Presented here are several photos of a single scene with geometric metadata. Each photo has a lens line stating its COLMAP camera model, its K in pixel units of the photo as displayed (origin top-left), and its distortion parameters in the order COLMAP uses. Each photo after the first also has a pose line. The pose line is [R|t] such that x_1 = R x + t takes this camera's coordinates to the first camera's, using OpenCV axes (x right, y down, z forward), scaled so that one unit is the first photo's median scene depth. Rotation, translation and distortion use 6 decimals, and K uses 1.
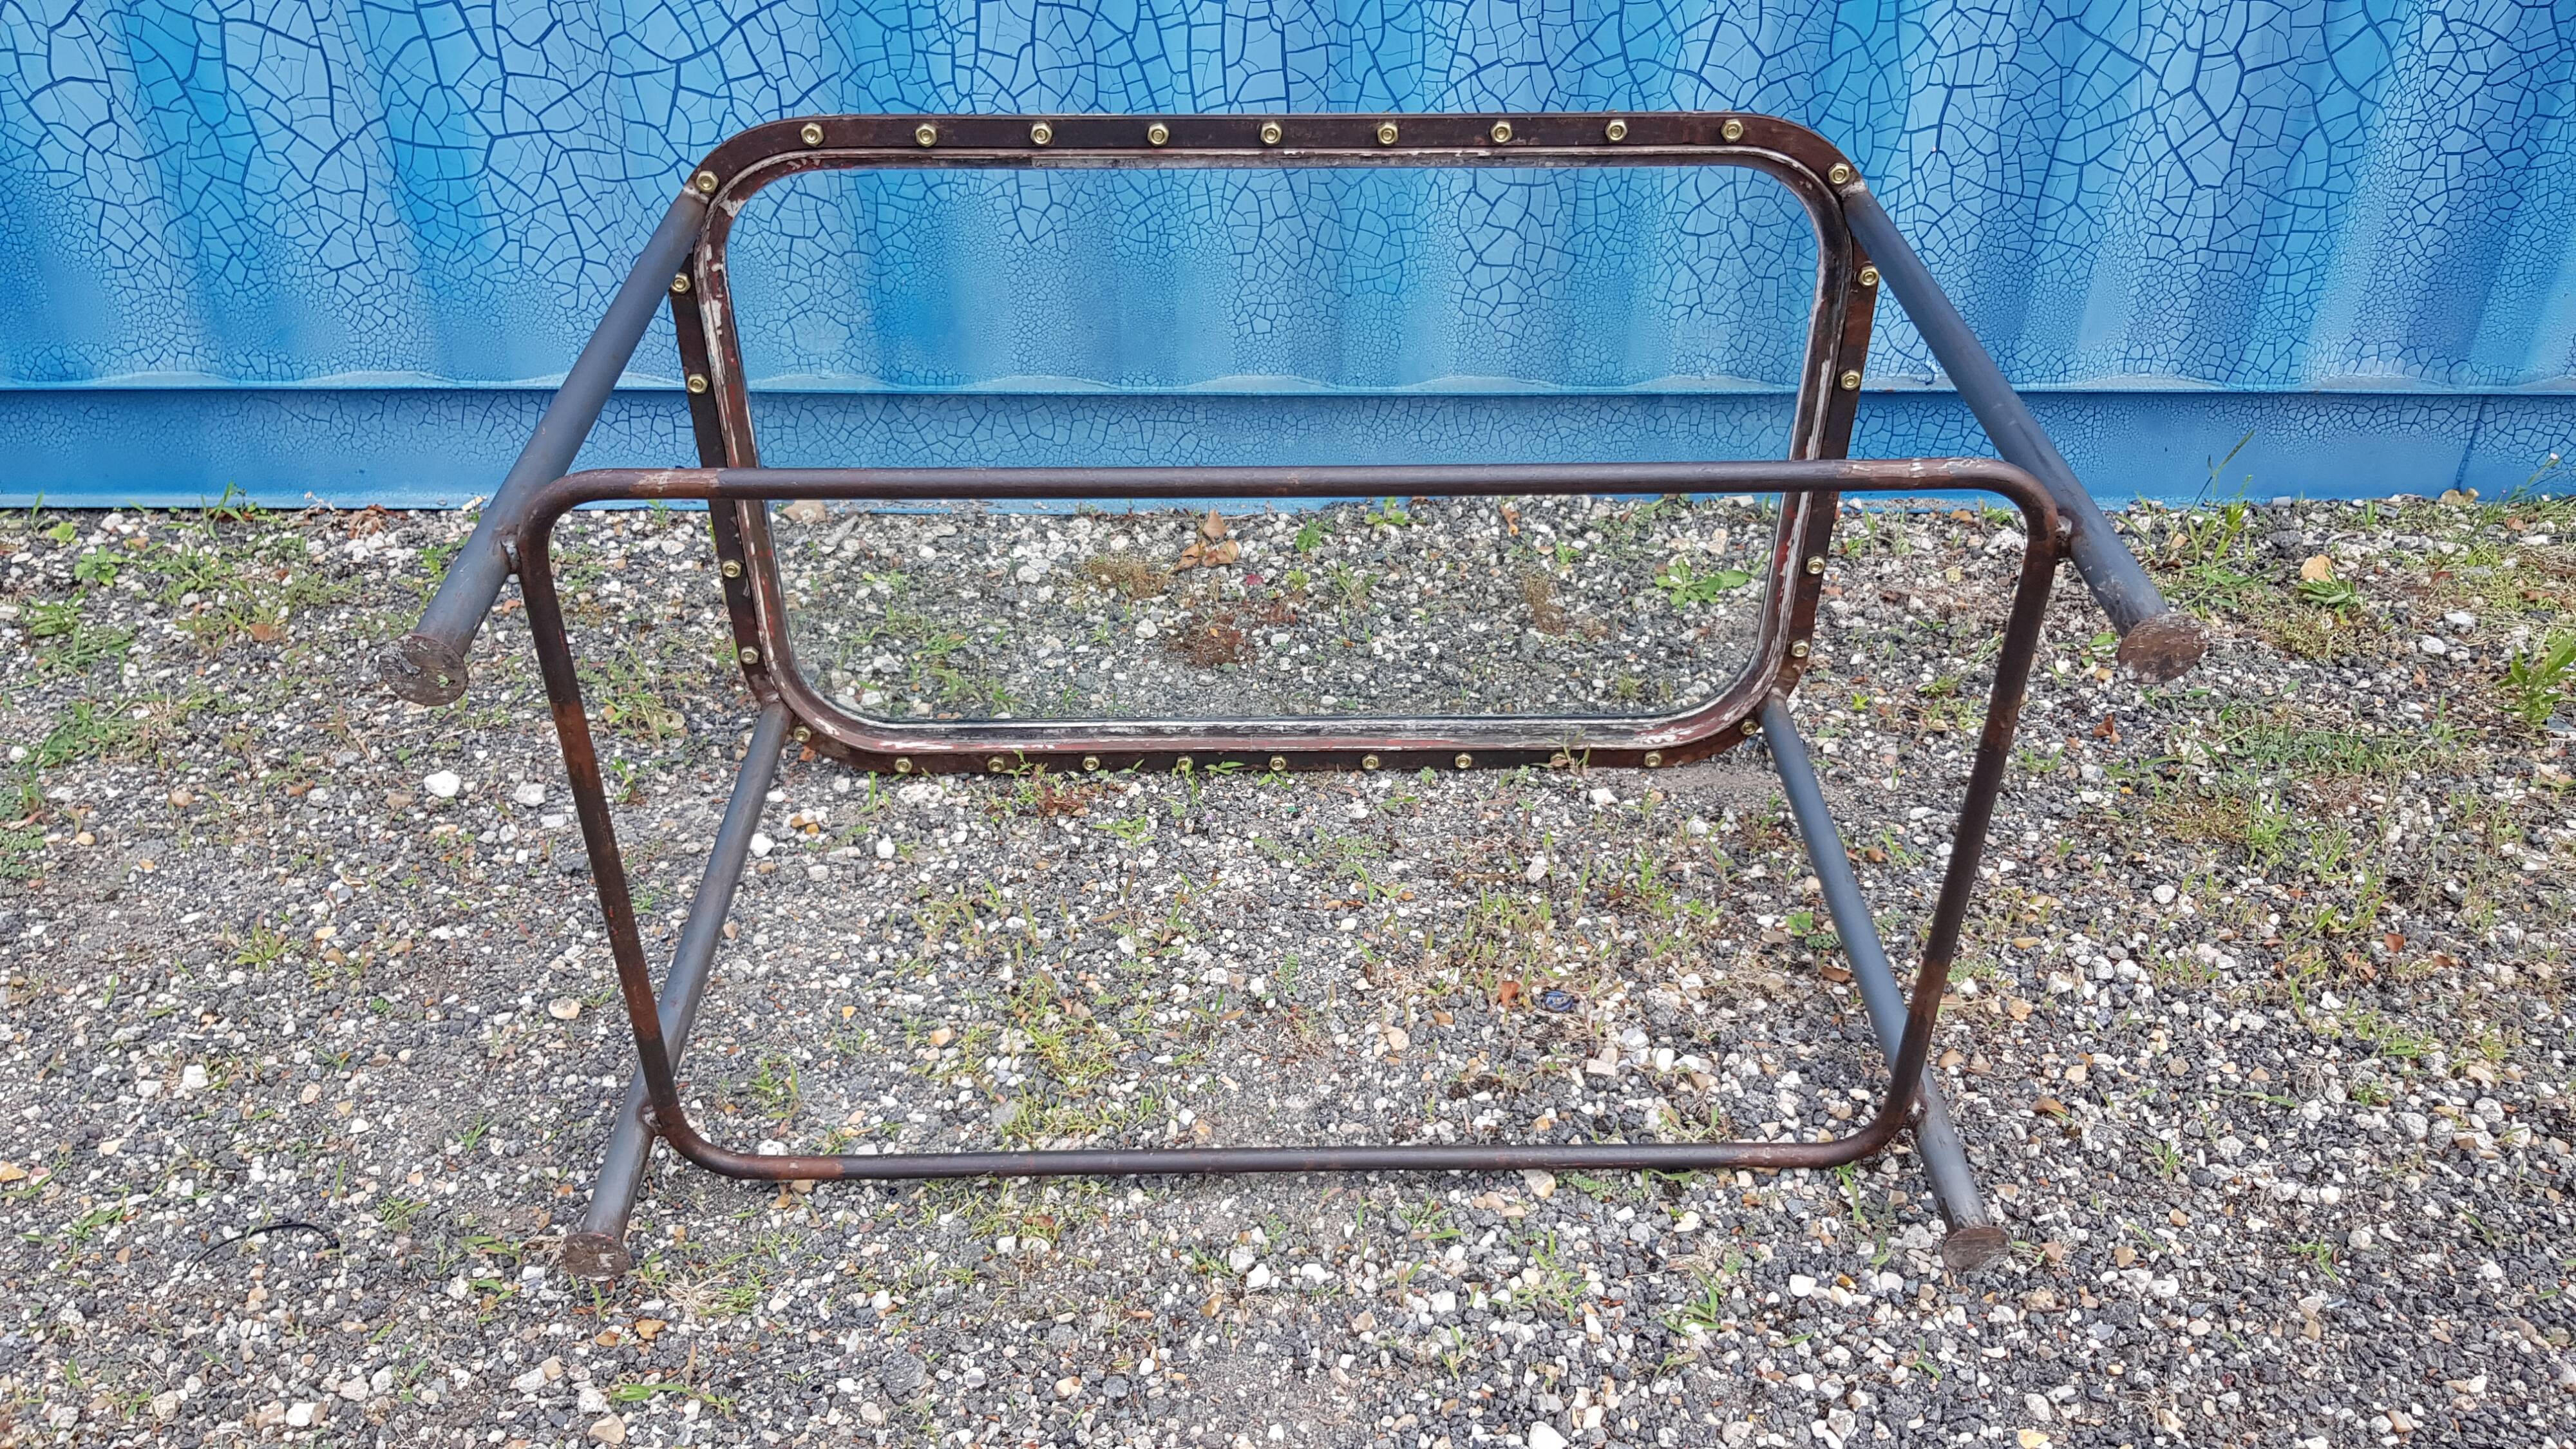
lens RADIAL K [[1998.6, 0, 1296.9], [0, 1998.6, 729.5], [0, 0, 1]] dist [0.030049, -0.082424]
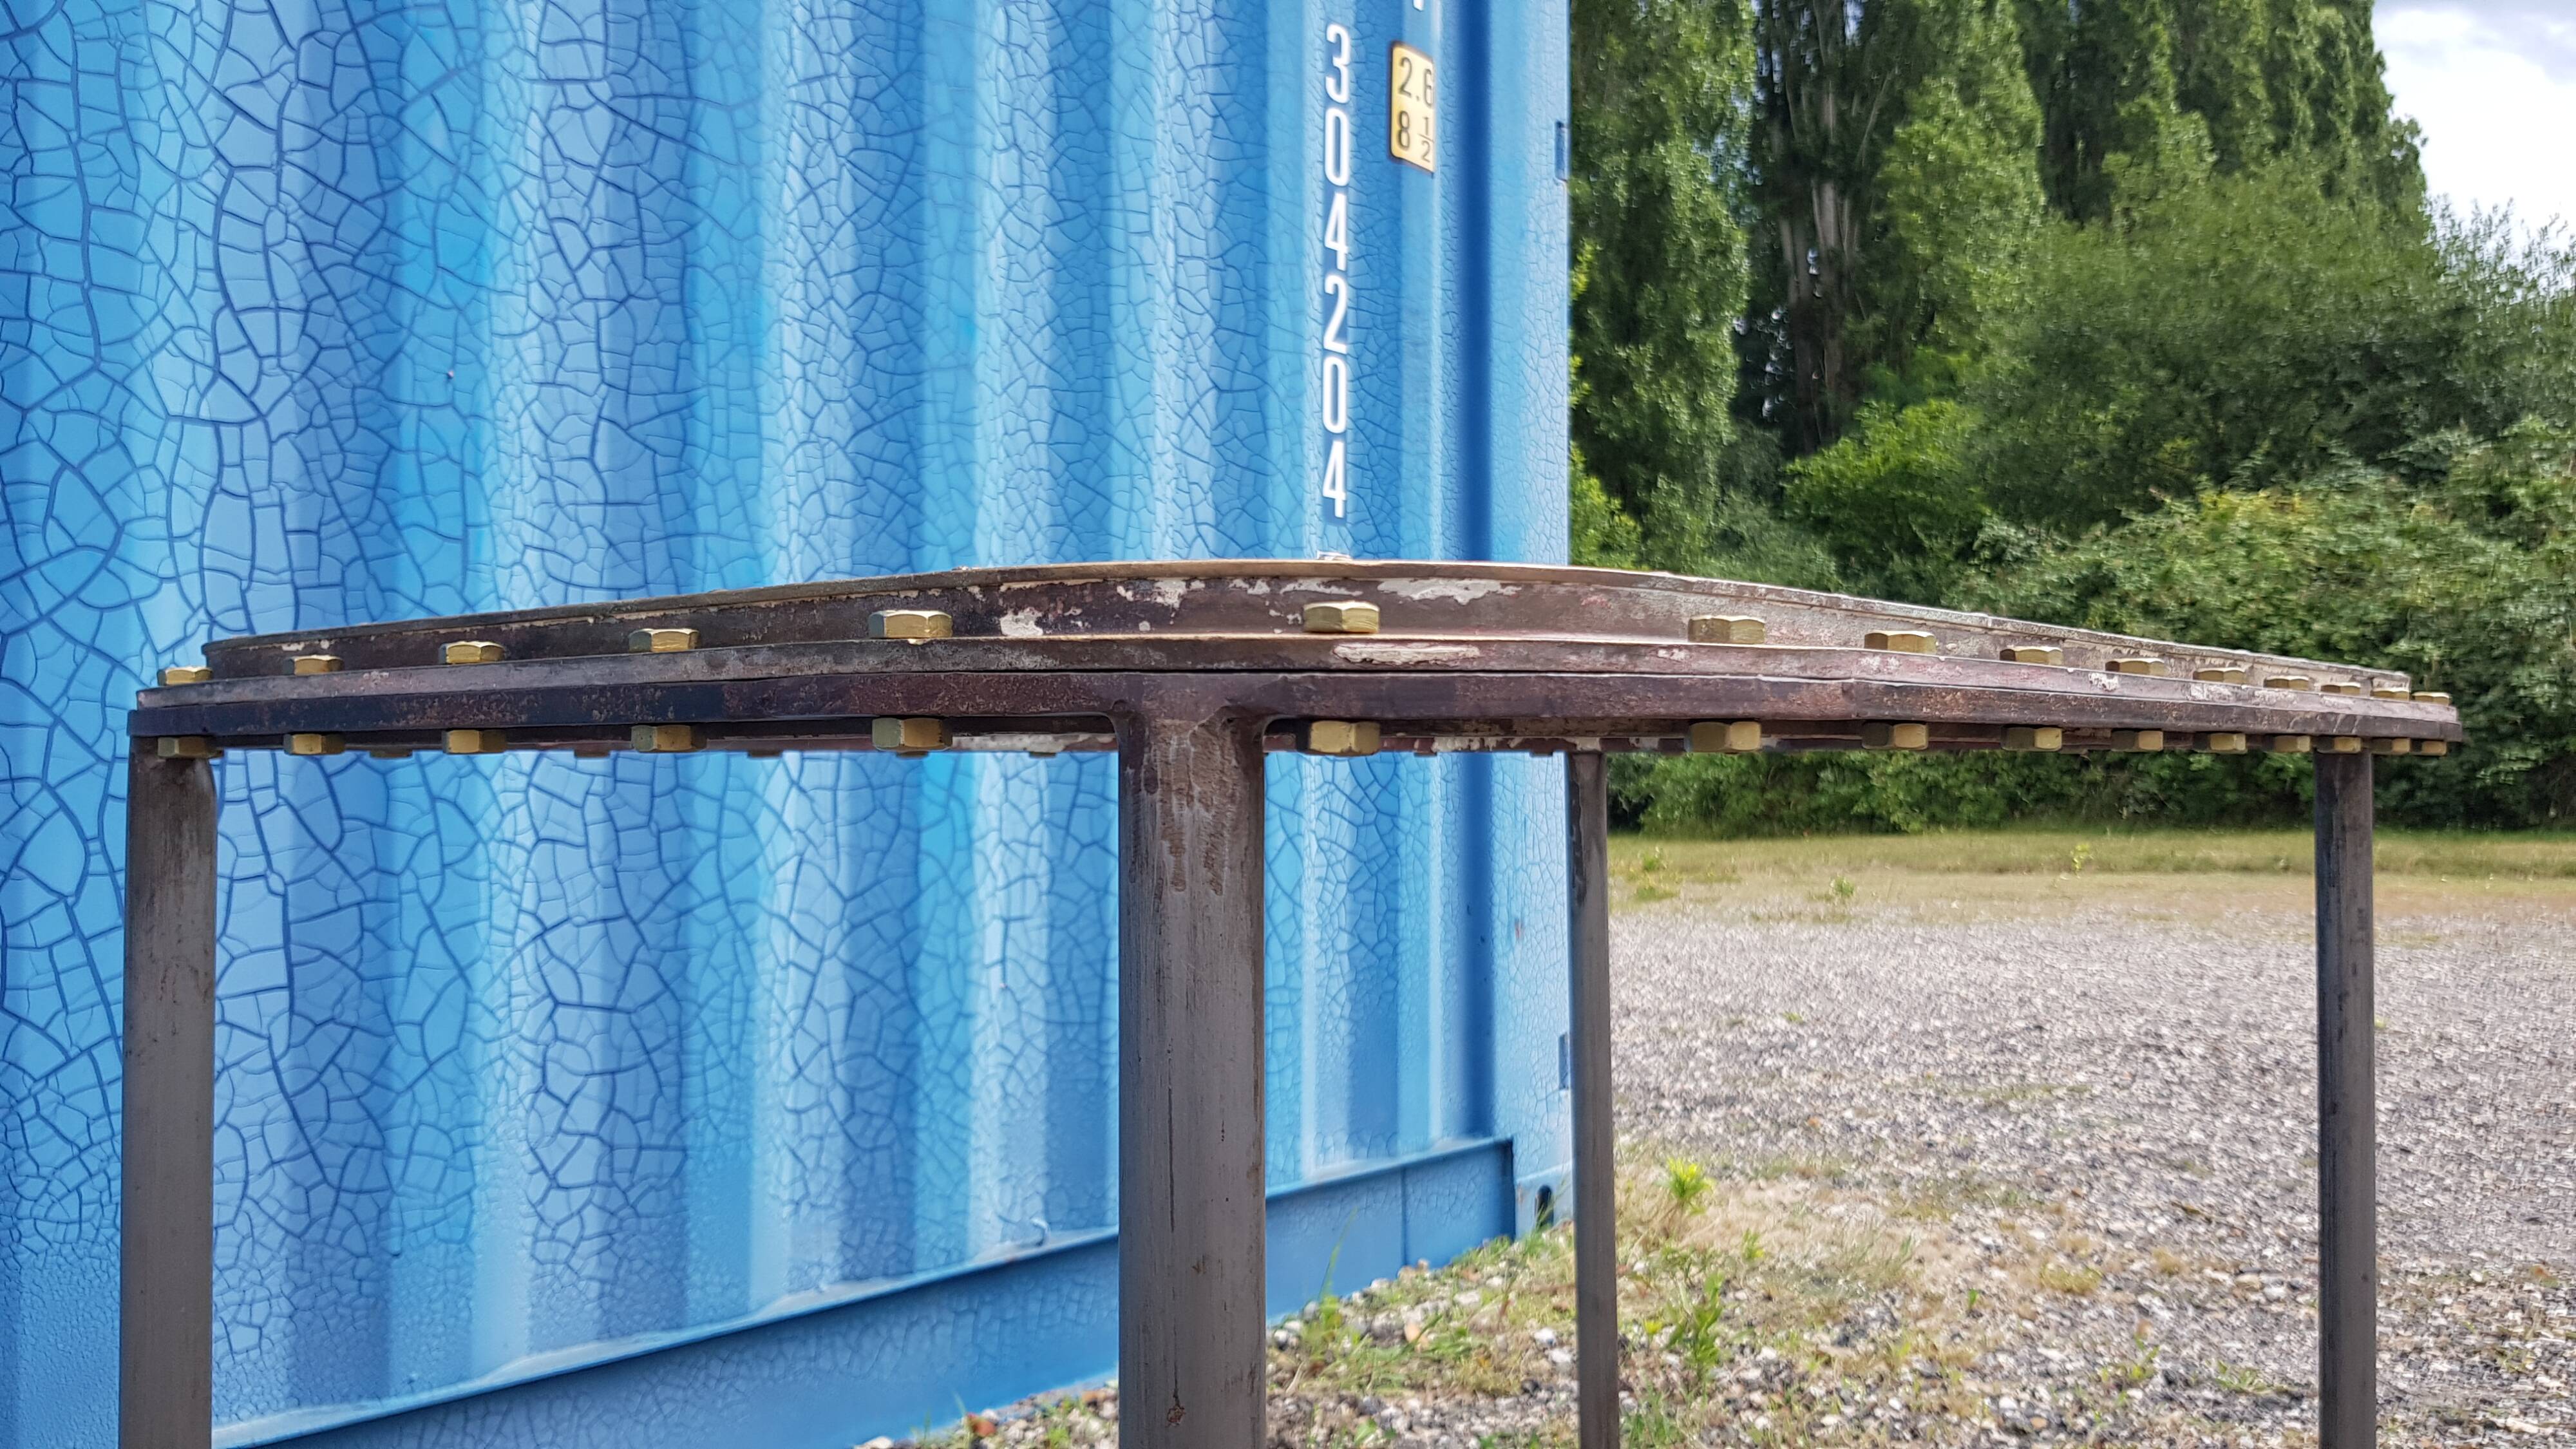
lens RADIAL K [[1998.6, 0, 1328.3], [0, 1998.6, 722.4], [0, 0, 1]] dist [0.030049, -0.082424]
pose [[0.627578, 0.021670, 0.778252, -0.378064], [0.434663, 0.819569, -0.373330, 0.030554], [-0.645922, 0.572571, 0.504924, 0.426417]]
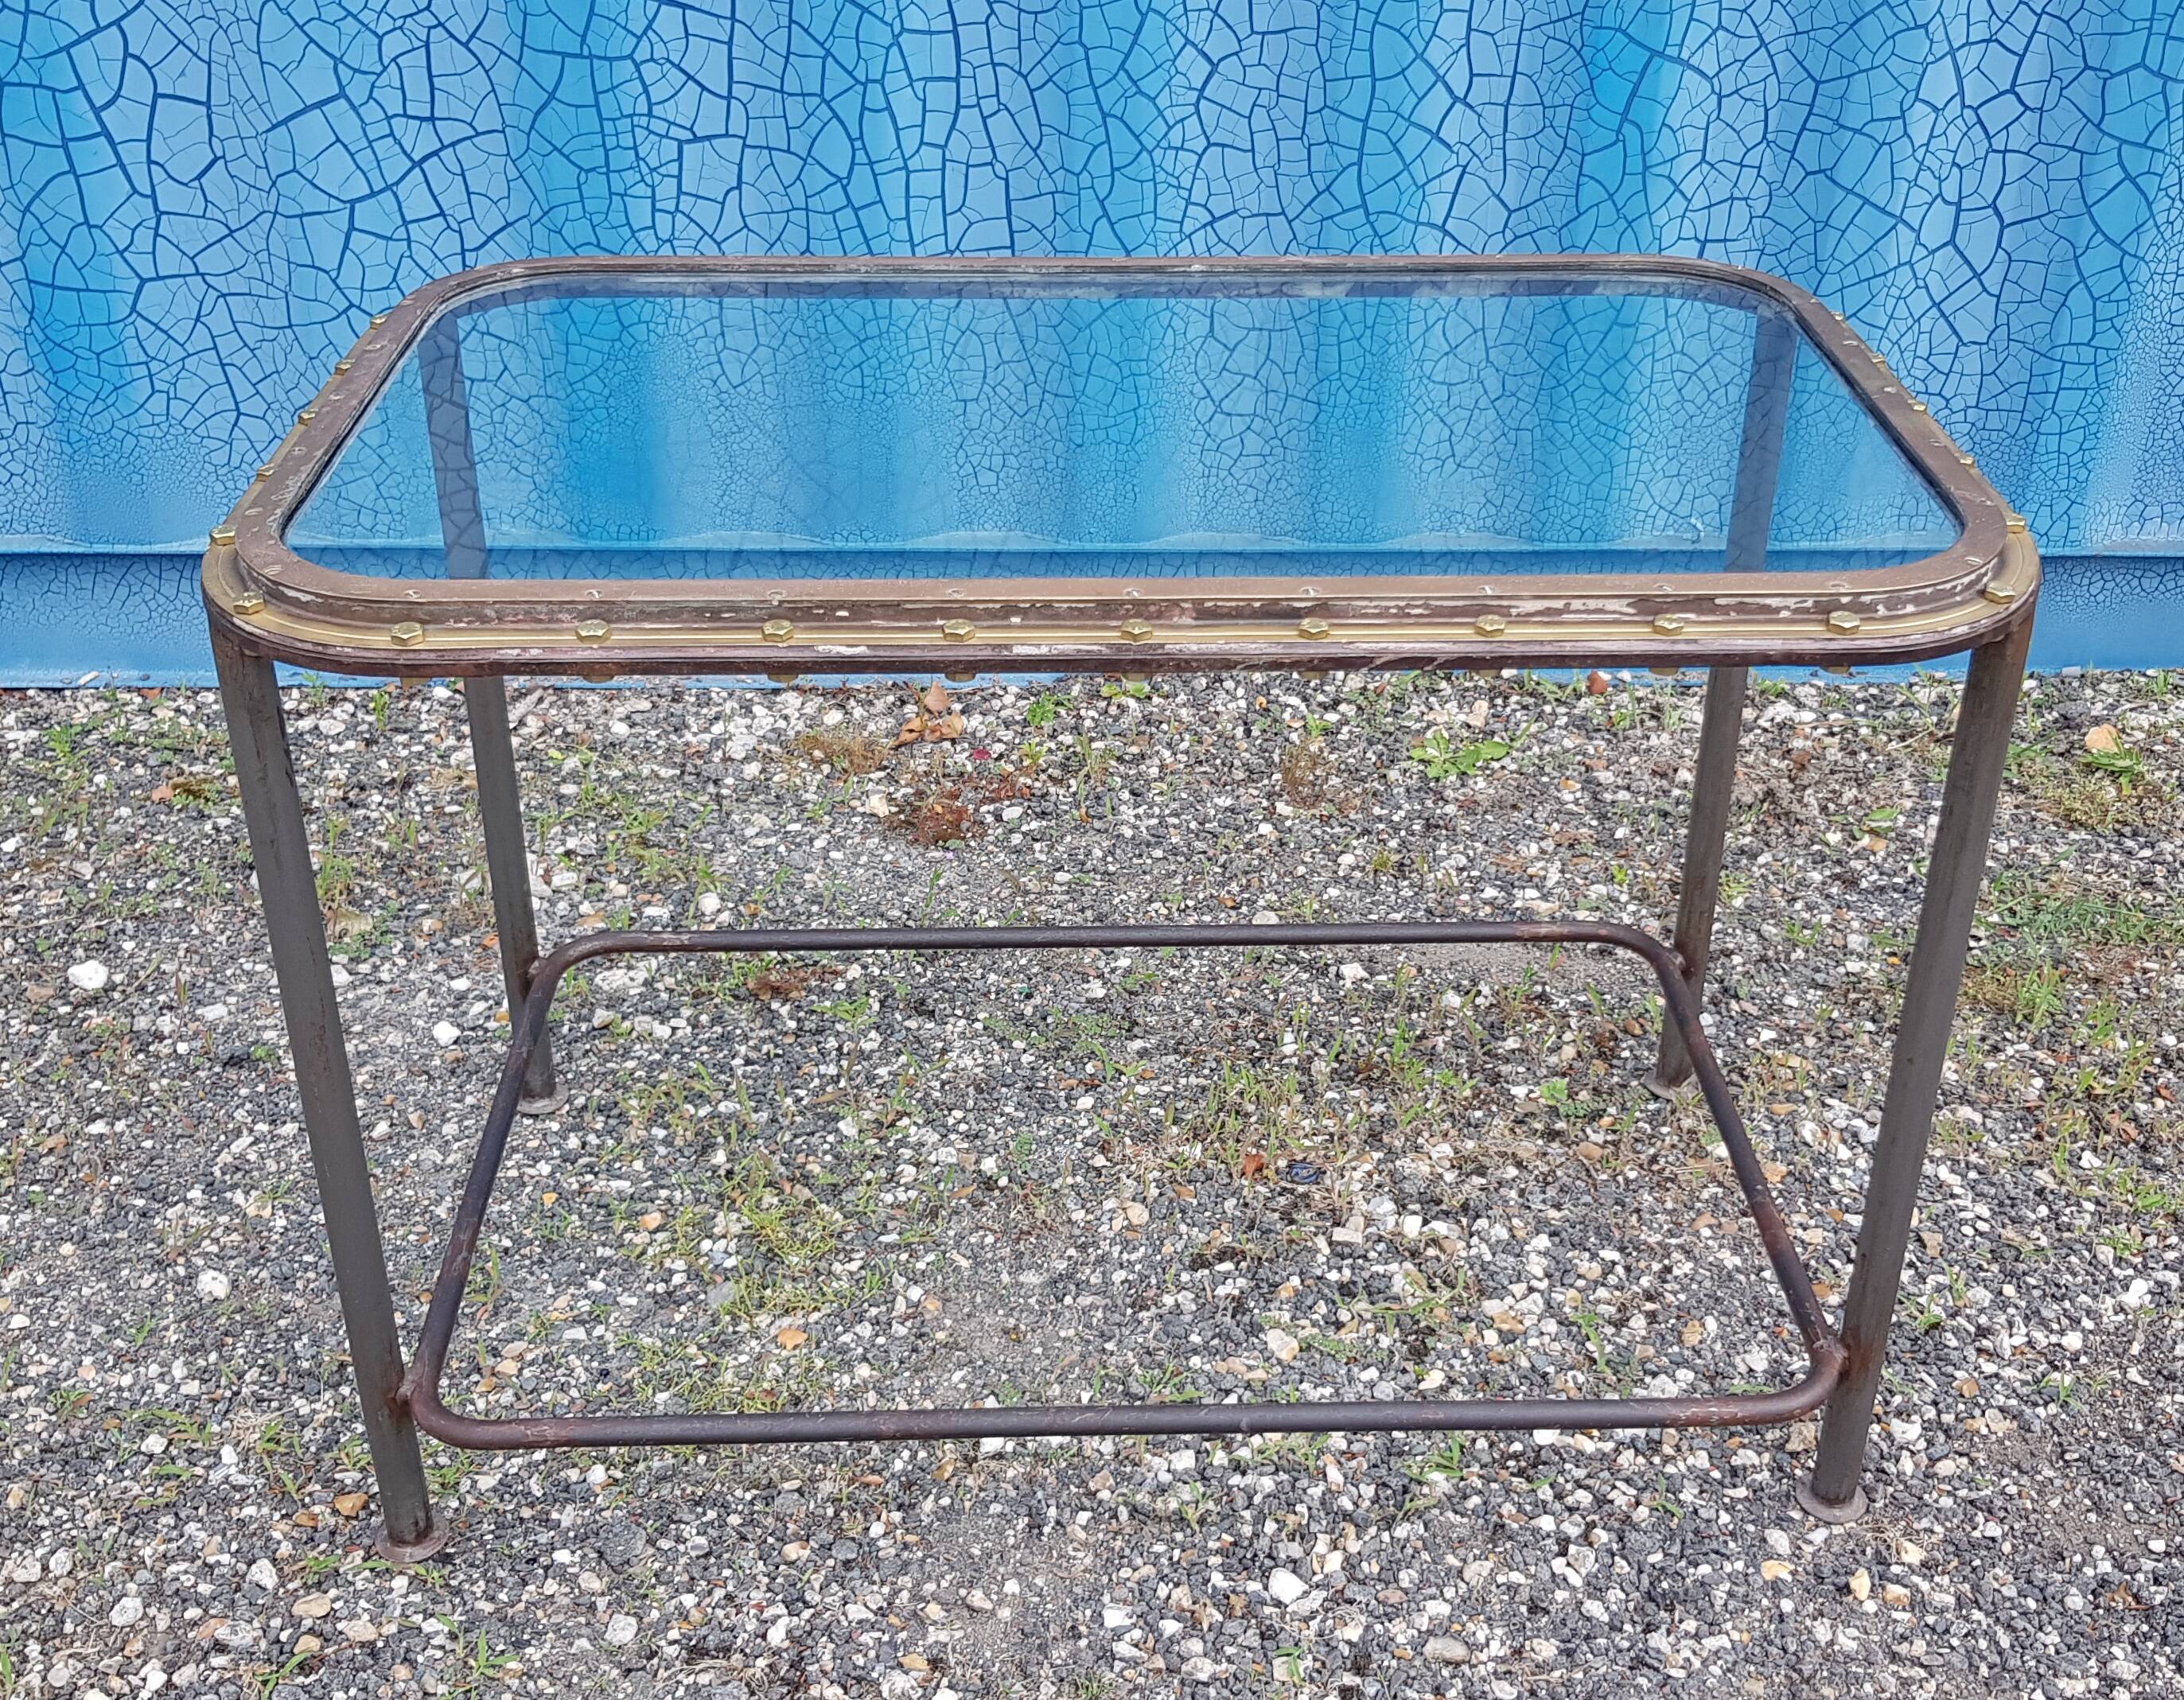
lens RADIAL K [[2476.3, 0, 1197.2], [0, 2476.3, 823.3], [0, 0, 1]] dist [0.018181, 0.000000]
pose [[0.997654, -0.008328, 0.067953, 0.000630], [0.013355, 0.997179, -0.073864, 0.050842], [-0.067147, 0.074599, 0.994950, -0.172867]]
